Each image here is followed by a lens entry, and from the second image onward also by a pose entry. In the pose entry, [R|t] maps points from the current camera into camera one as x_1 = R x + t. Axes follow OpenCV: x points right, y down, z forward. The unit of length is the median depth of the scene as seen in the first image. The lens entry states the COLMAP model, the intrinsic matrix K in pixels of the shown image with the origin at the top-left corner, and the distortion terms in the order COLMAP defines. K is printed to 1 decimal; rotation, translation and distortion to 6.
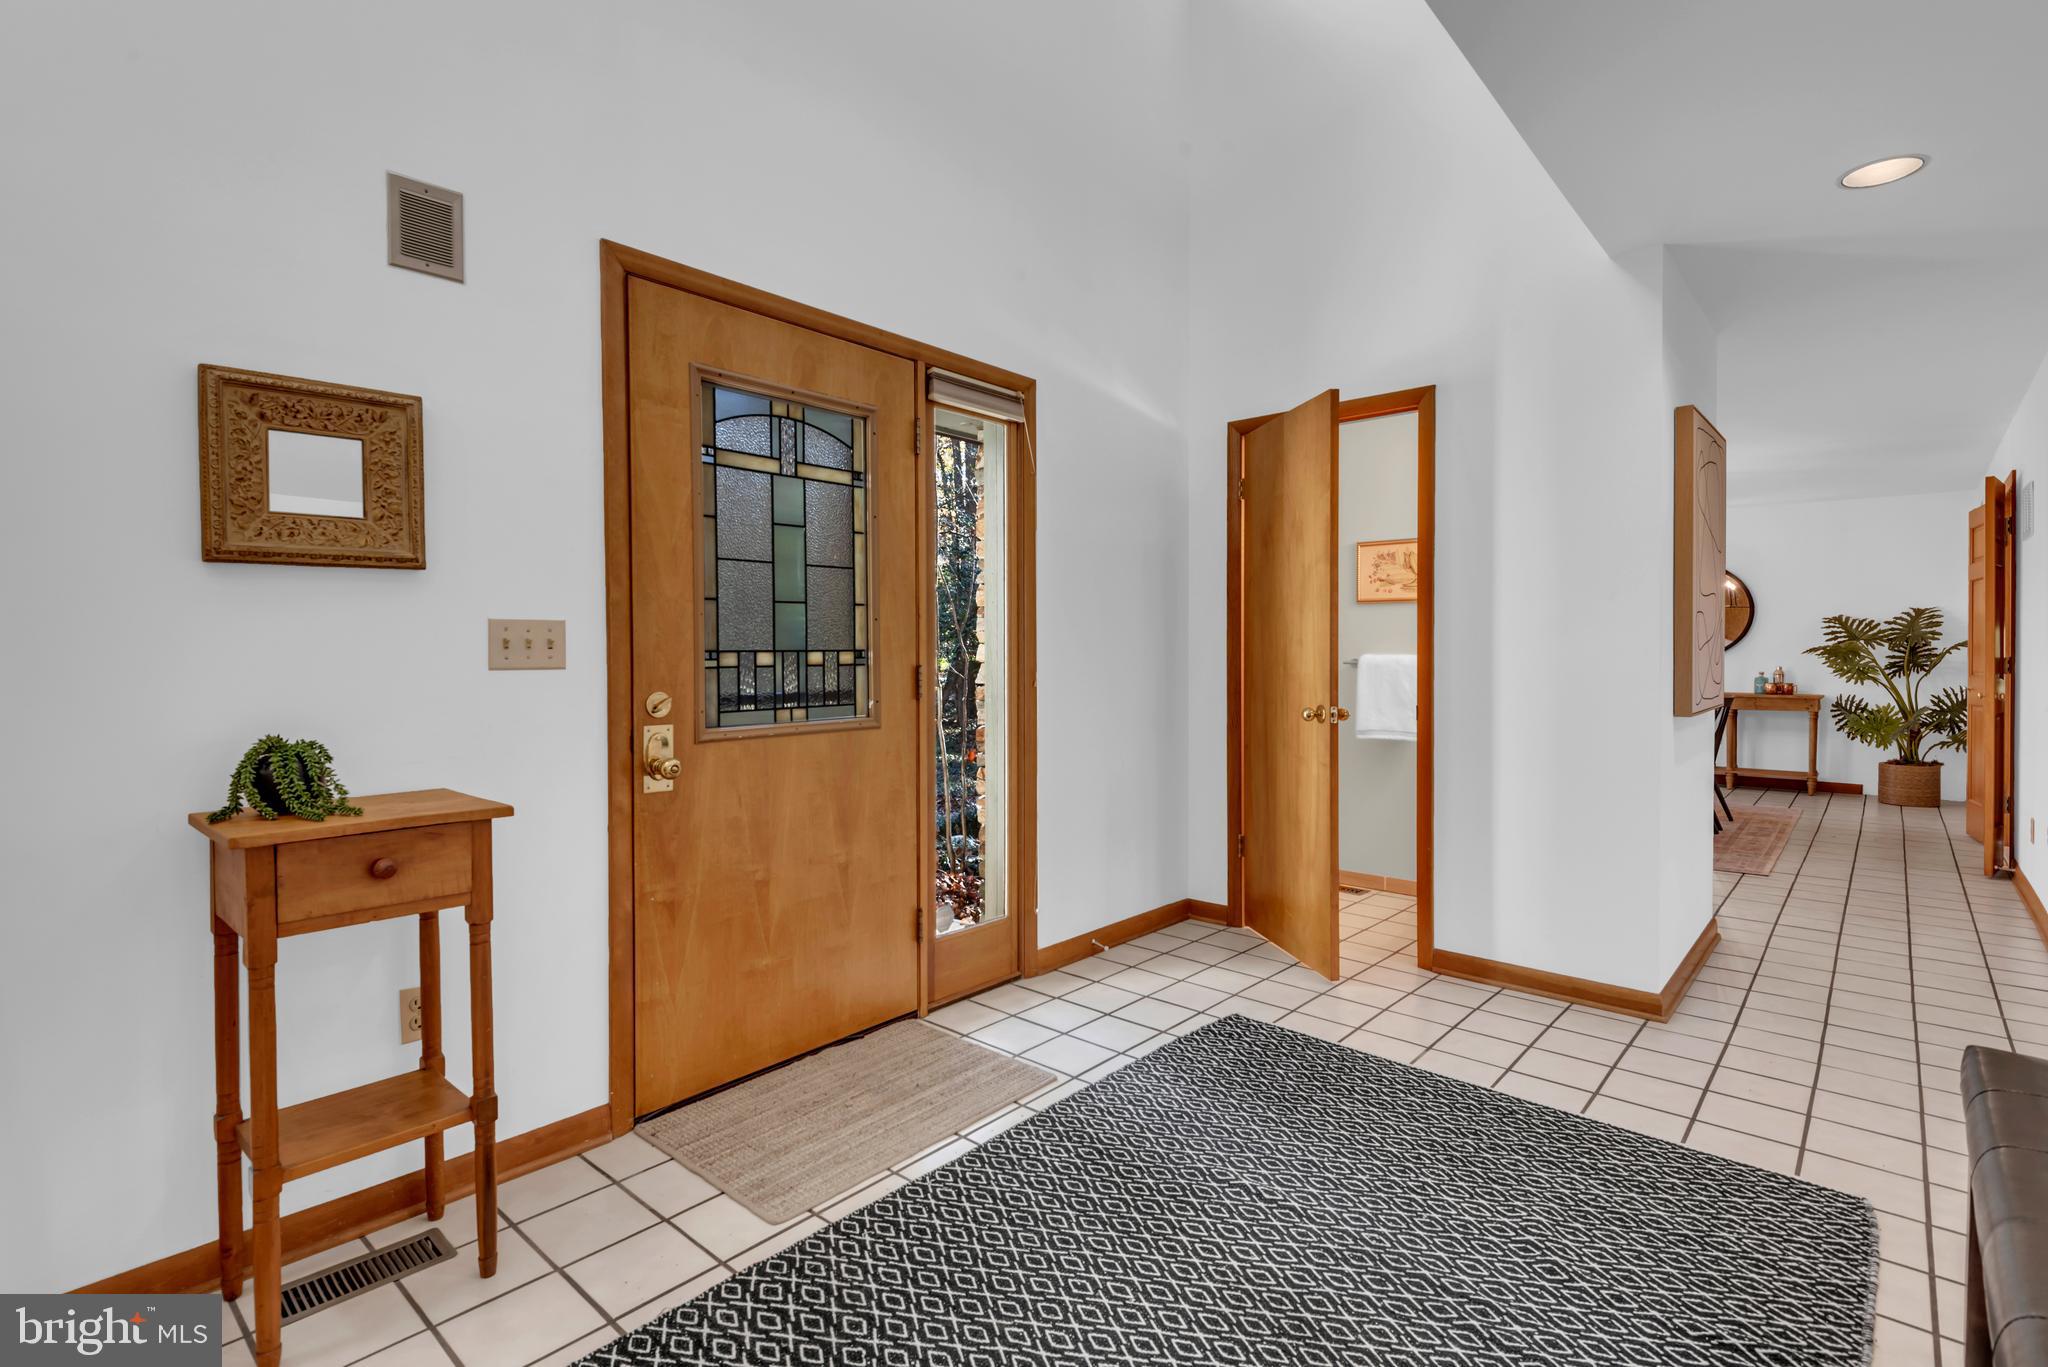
lens RADIAL K [[956.2, 0, 1013.5], [0, 956.2, 669.4], [0, 0, 1]] dist [0.021608, -0.013032]
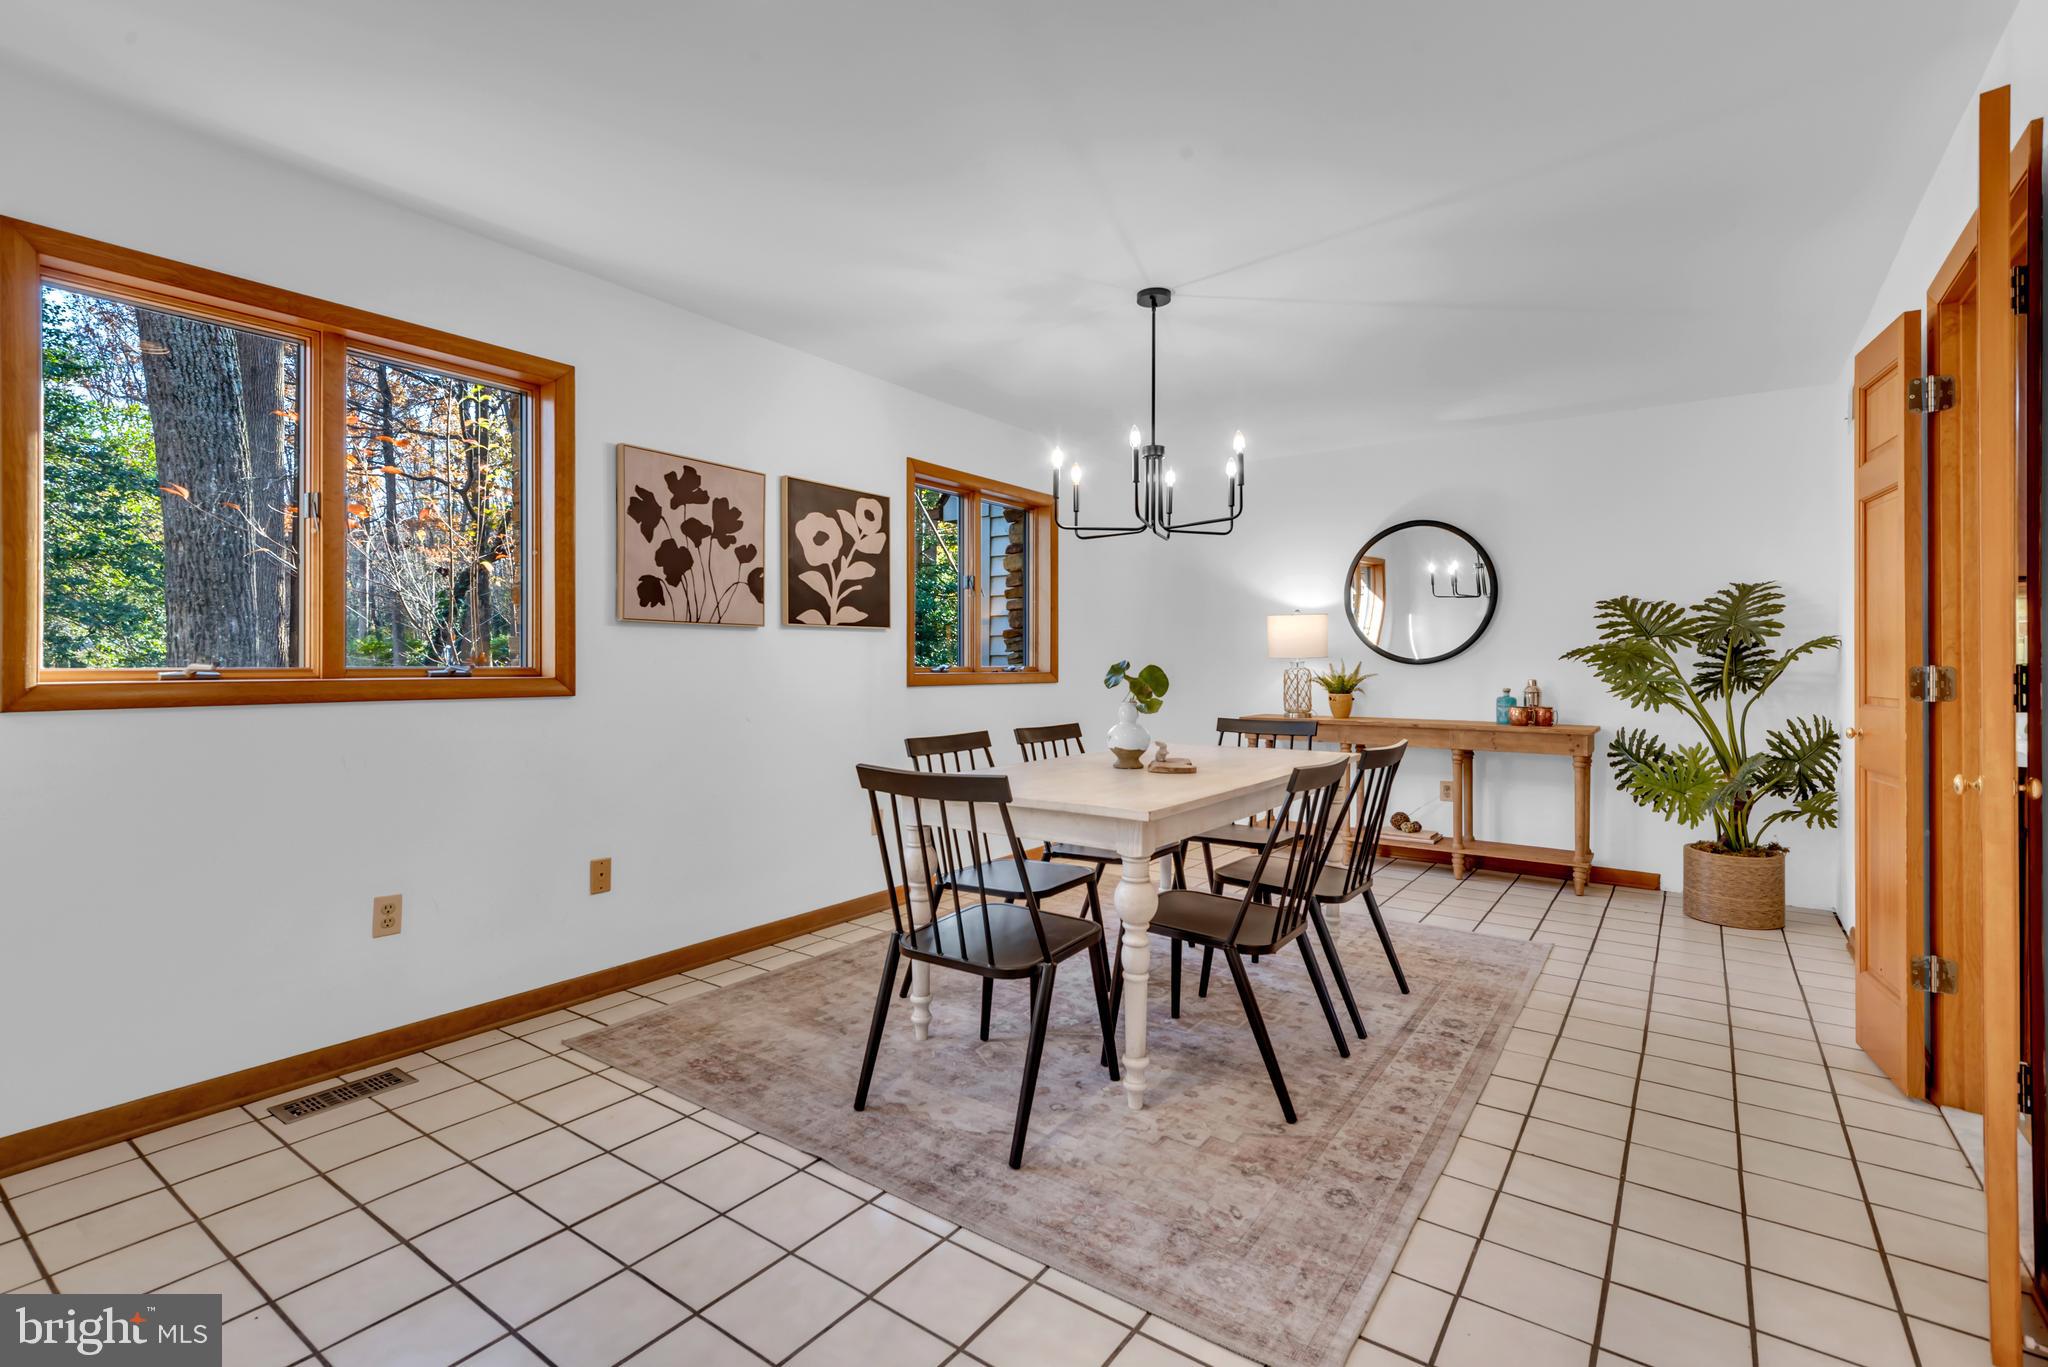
lens RADIAL K [[927.1, 0, 1017.3], [0, 927.1, 664.9], [0, 0, 1]] dist [0.040273, -0.015284]
pose [[0.993807, 0.005935, 0.110964, 0.426090], [-0.004464, 0.999899, -0.013496, -0.003215], [-0.111033, 0.012918, 0.993733, 0.469528]]
